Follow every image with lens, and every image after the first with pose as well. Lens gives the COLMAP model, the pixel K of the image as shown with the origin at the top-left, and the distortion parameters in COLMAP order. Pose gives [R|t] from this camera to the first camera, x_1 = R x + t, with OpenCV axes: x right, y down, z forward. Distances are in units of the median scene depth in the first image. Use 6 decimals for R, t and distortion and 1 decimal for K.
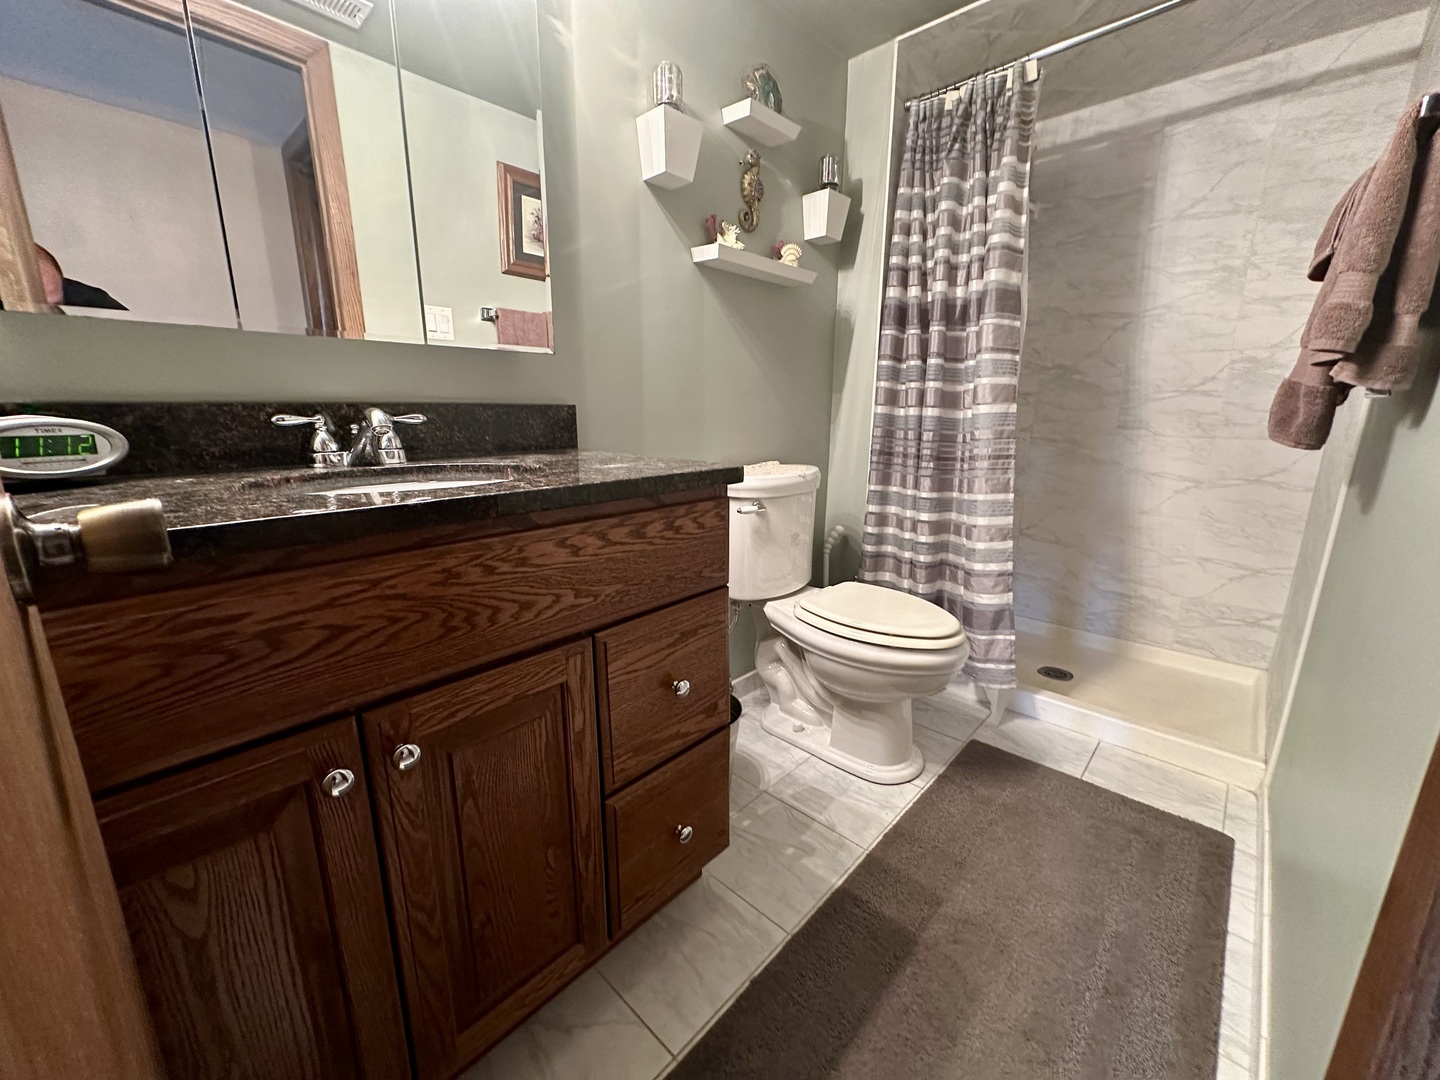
lens RADIAL K [[572.9, 0, 718.8], [0, 572.9, 541.6], [0, 0, 1]] dist [-0.002514, 0.000793]
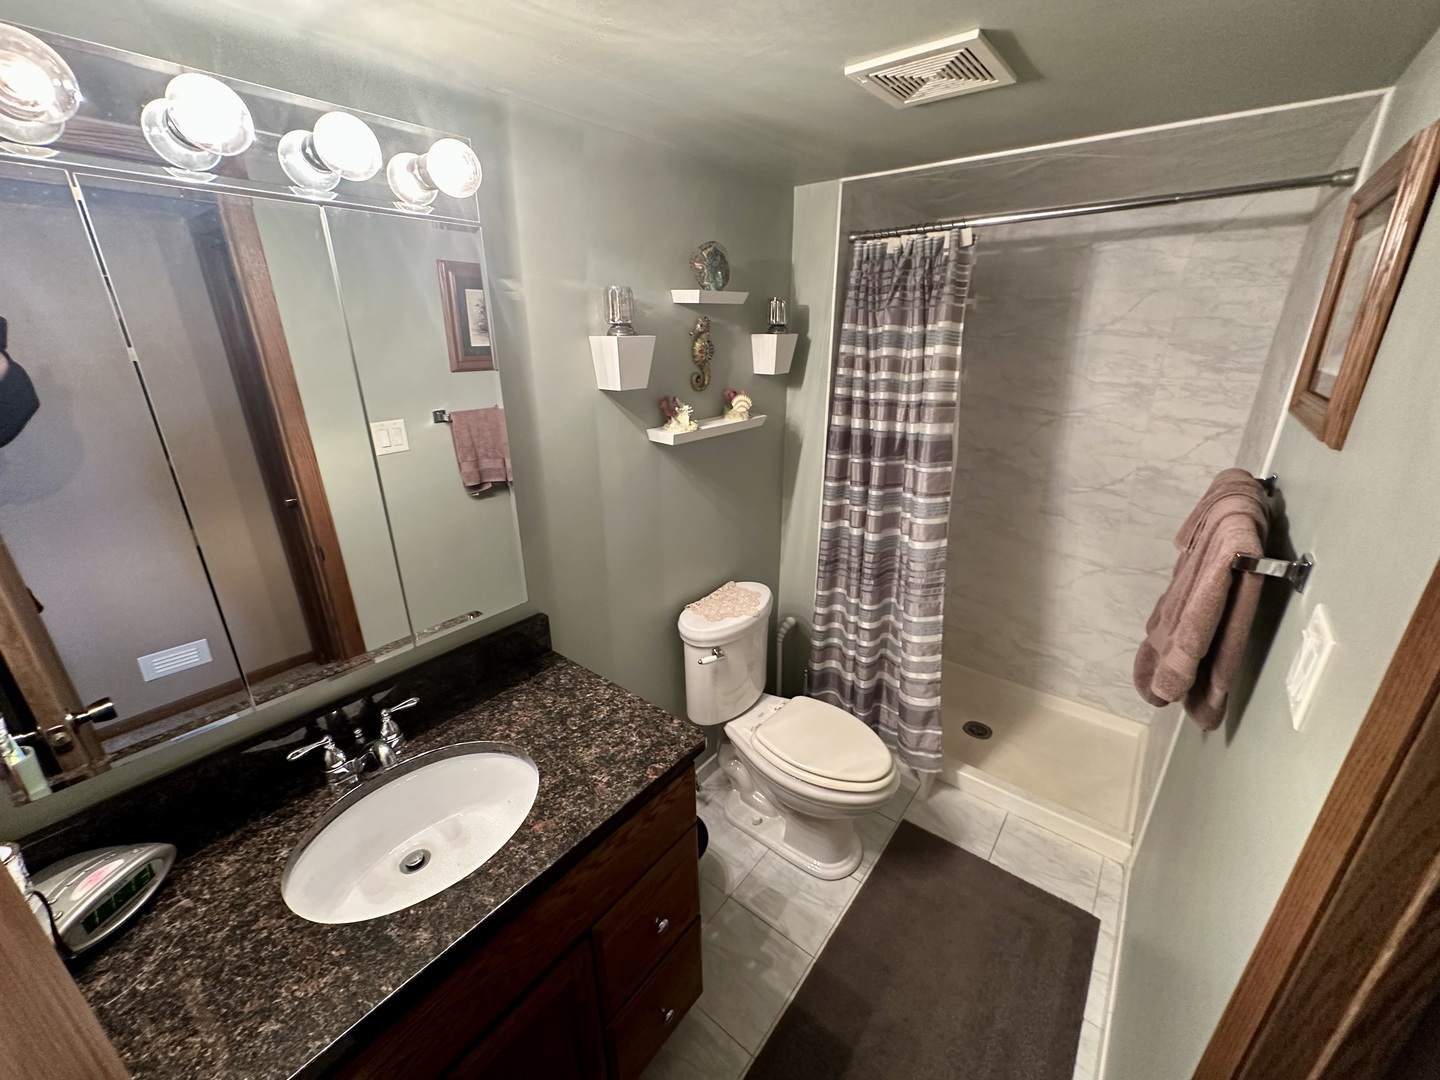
lens RADIAL K [[572.9, 0, 718.4], [0, 572.9, 538.3], [0, 0, 1]] dist [-0.002514, 0.000793]
pose [[0.996657, -0.037163, 0.072763, -0.001365], [0.027502, 0.991193, 0.129536, -0.388377], [-0.076936, -0.127102, 0.988901, -0.061432]]
